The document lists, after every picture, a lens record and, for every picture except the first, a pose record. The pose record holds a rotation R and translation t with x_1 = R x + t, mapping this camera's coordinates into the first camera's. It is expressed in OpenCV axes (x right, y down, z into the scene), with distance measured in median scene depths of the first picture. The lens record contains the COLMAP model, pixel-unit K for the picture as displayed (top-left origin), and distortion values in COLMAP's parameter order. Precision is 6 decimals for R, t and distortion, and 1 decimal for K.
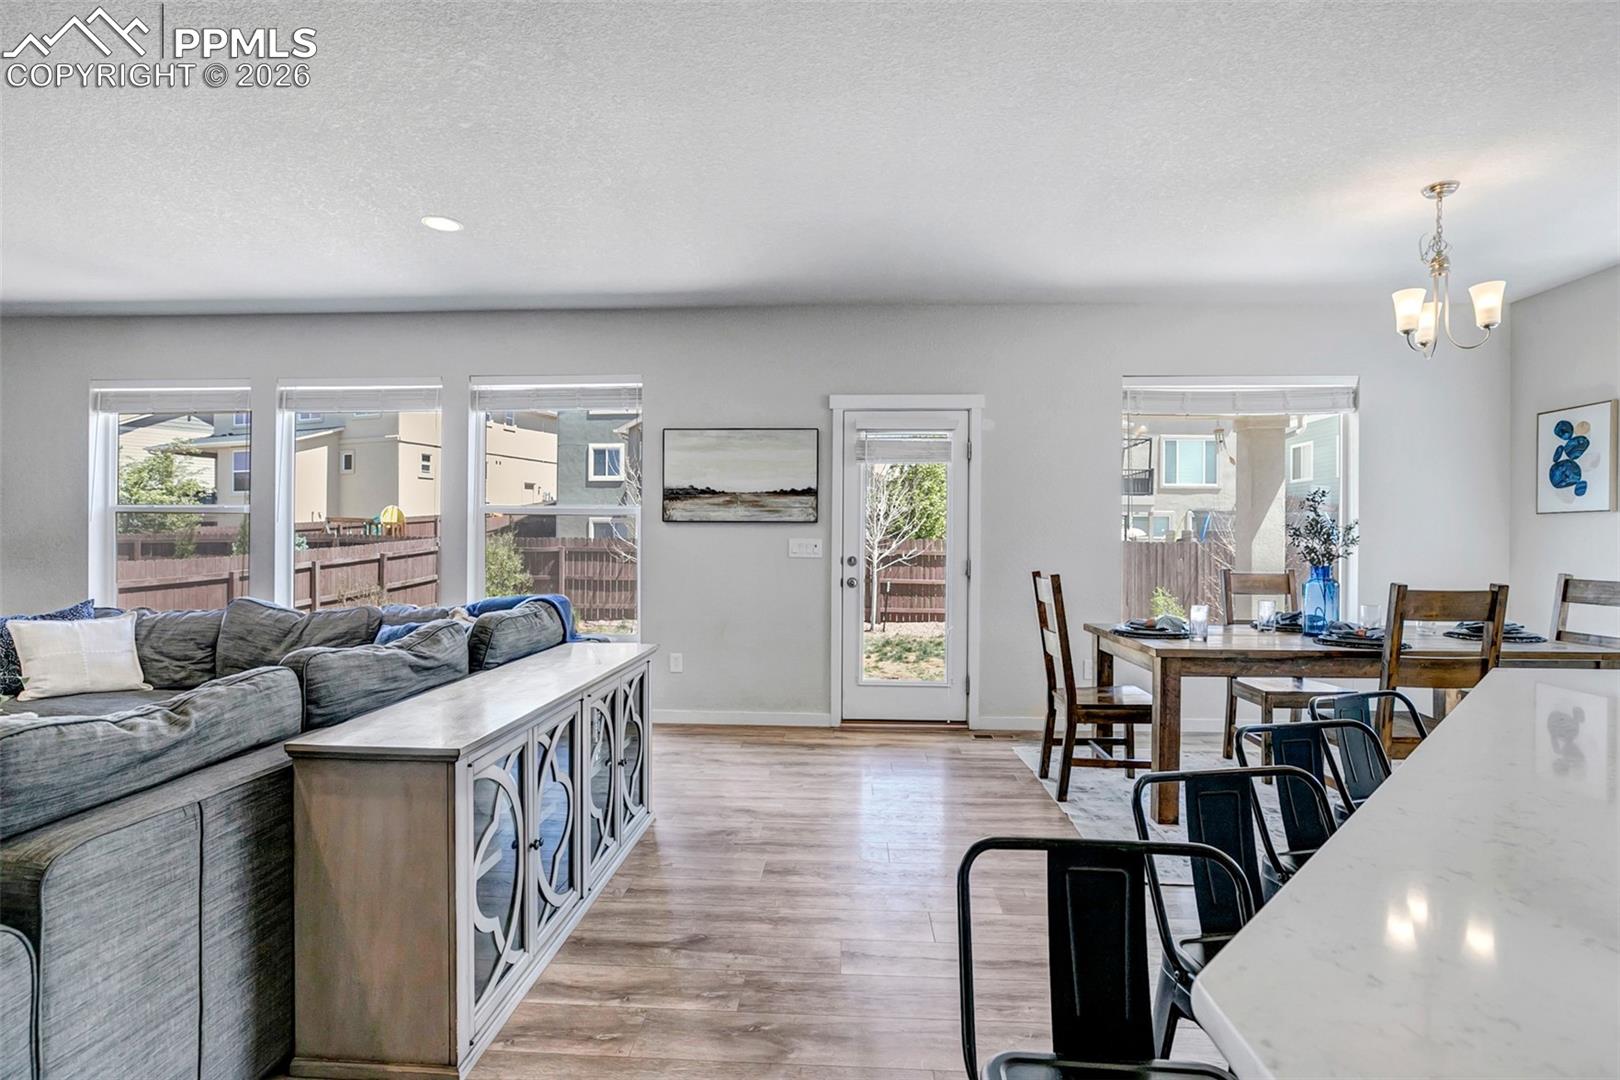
lens RADIAL K [[771.1, 0, 812.1], [0, 771.1, 554.6], [0, 0, 1]] dist [-0.024307, 0.001267]
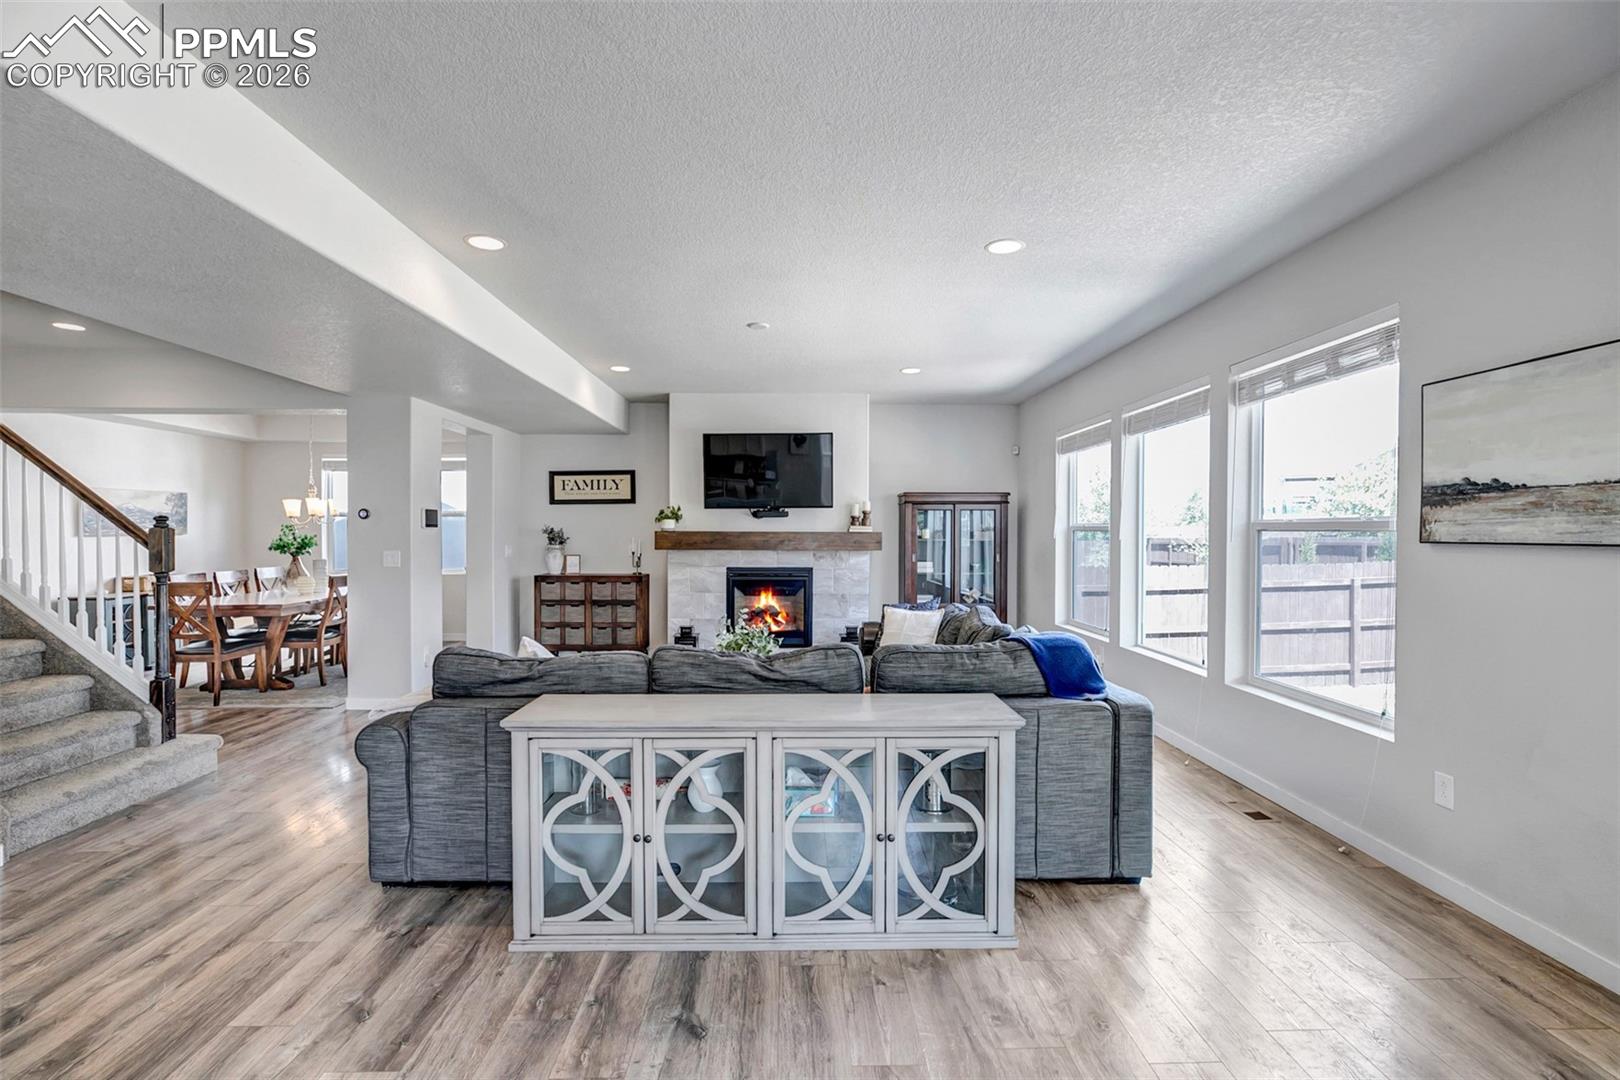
lens RADIAL K [[751.7, 0, 806.6], [0, 751.7, 540.4], [0, 0, 1]] dist [-0.014341, 0.002214]
pose [[0.071255, 0.004970, -0.997446, 0.342716], [-0.019335, 0.999807, 0.003601, -0.037763], [0.997271, 0.019029, 0.071337, 0.492403]]
